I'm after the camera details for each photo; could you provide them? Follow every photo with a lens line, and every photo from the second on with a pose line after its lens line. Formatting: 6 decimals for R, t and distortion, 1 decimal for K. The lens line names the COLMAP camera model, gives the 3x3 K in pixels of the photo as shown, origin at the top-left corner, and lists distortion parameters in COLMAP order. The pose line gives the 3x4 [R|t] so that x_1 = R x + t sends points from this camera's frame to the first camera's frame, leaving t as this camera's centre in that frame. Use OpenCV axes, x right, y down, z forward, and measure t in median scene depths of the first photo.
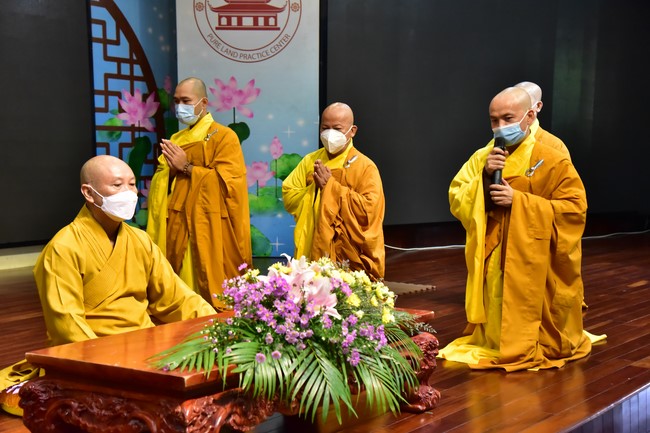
lens RADIAL K [[974.5, 0, 325.4], [0, 974.5, 216.2], [0, 0, 1]] dist [0.296803, 0.000000]
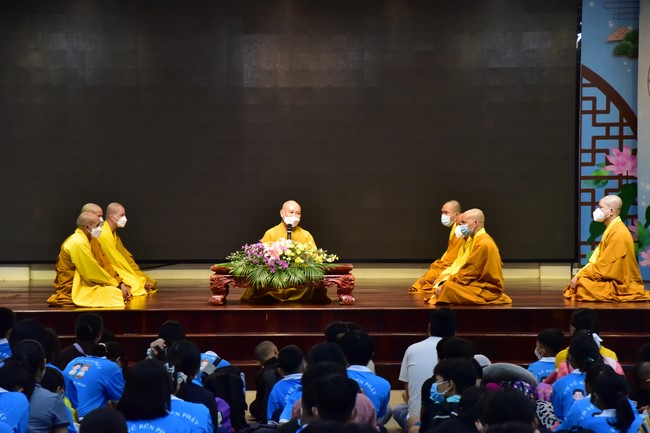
lens RADIAL K [[1850.9, 0, 306.3], [0, 1850.9, 205.0], [0, 0, 1]] dist [1.022435, 0.000000]
pose [[0.591251, 0.010614, -0.806418, 1.568847], [-0.052475, 0.998301, -0.025334, 0.029639], [0.804779, 0.057296, 0.590803, -0.771138]]
